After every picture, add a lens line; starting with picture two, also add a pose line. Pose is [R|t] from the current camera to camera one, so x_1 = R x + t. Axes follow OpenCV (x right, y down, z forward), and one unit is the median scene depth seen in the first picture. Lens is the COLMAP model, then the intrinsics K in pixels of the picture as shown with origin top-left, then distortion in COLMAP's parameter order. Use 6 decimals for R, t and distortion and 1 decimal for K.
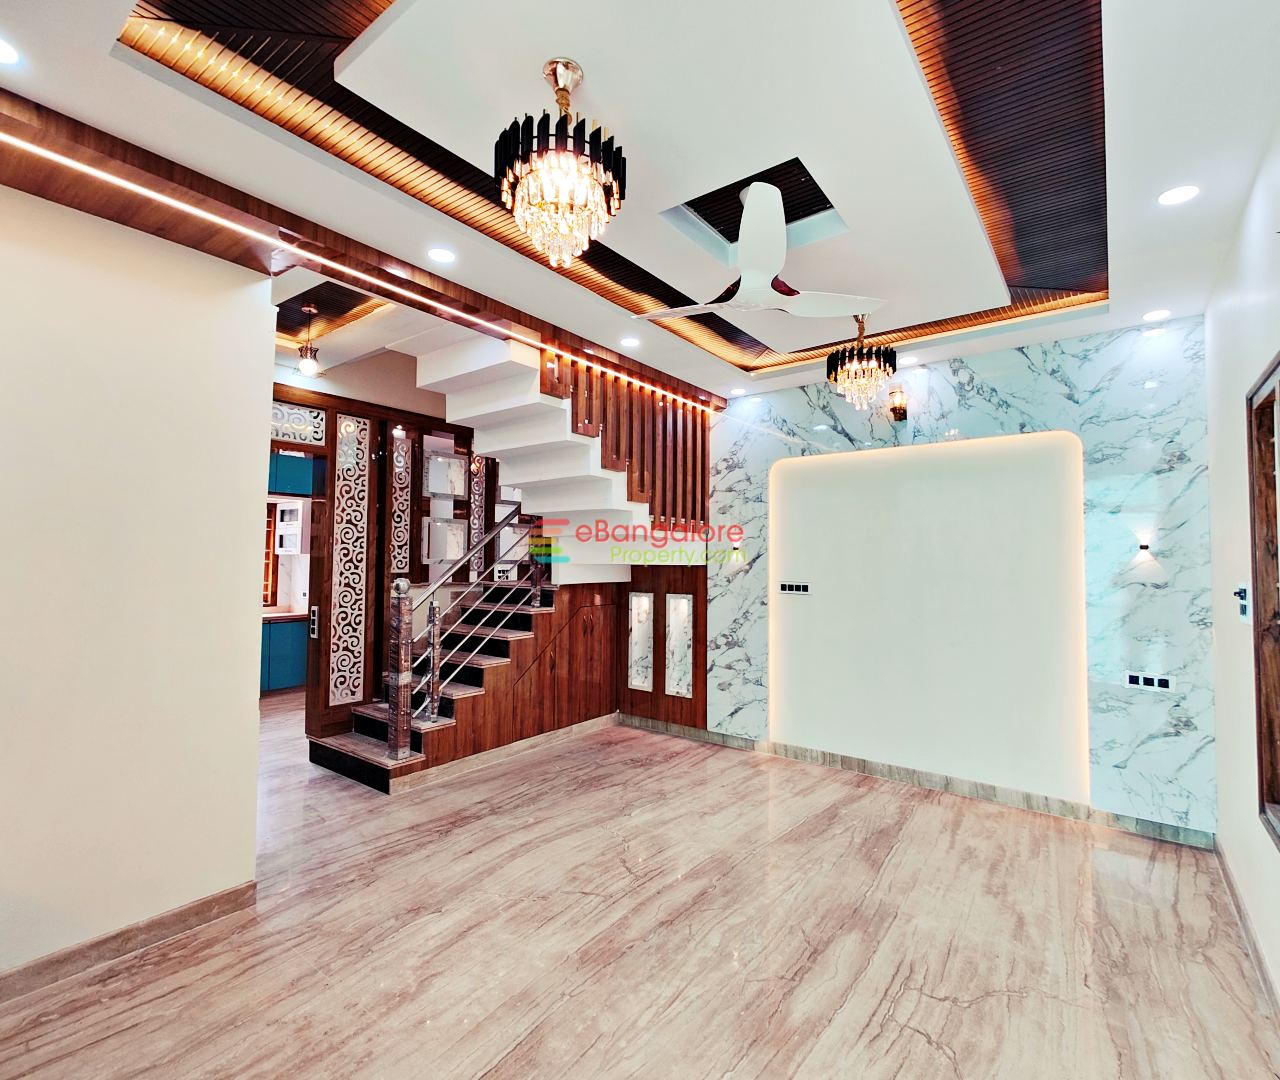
lens RADIAL K [[627.7, 0, 645.0], [0, 627.7, 539.3], [0, 0, 1]] dist [0.001121, 0.002943]
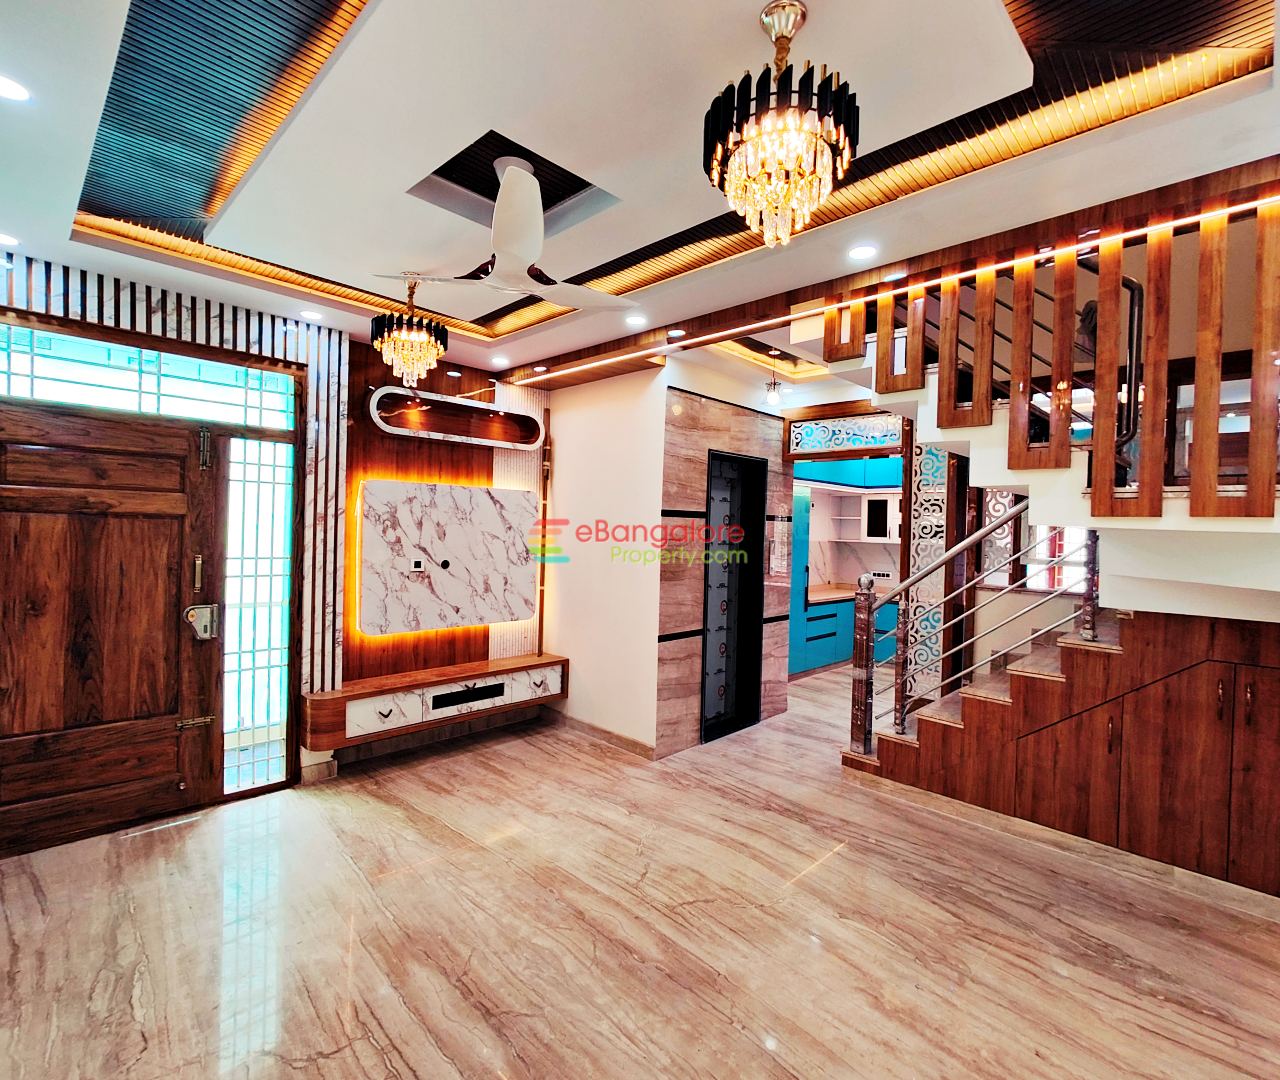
lens RADIAL K [[627.7, 0, 639.6], [0, 627.7, 538.4], [0, 0, 1]] dist [0.001121, 0.002943]
pose [[-0.137851, 0.006968, -0.990428, 0.800421], [0.008574, 0.999946, 0.005841, -0.004215], [0.990416, -0.007687, -0.137903, 0.967831]]
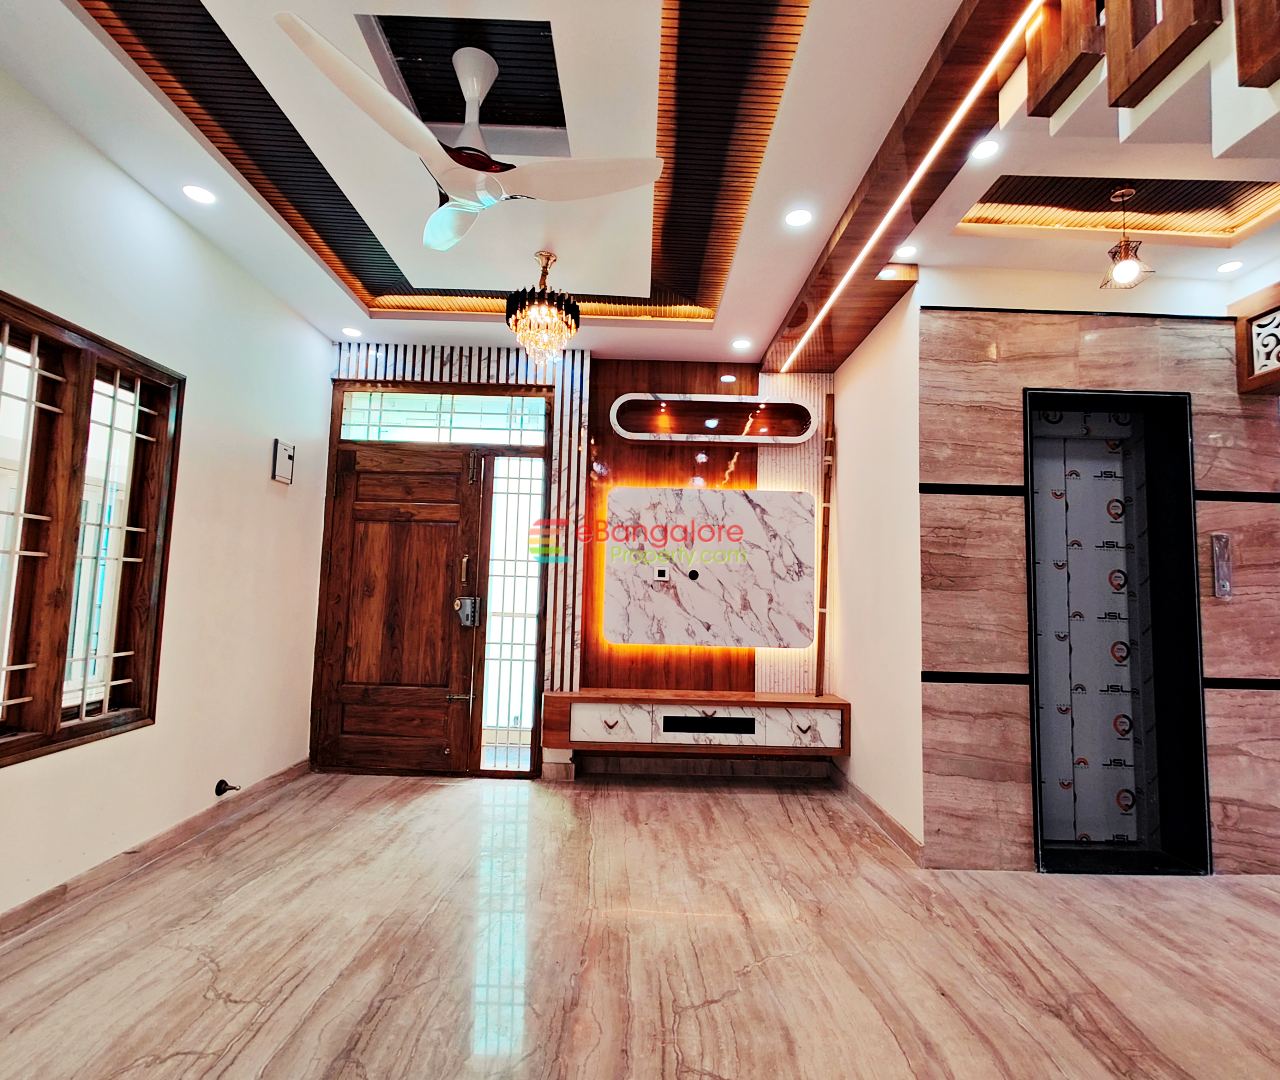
lens RADIAL K [[627.7, 0, 643.1], [0, 627.7, 538.4], [0, 0, 1]] dist [0.001121, 0.002943]
pose [[-0.796717, -0.075959, -0.599560, 0.341184], [-0.010490, 0.993659, -0.111948, 0.125581], [0.604262, -0.082902, -0.792462, 1.295865]]
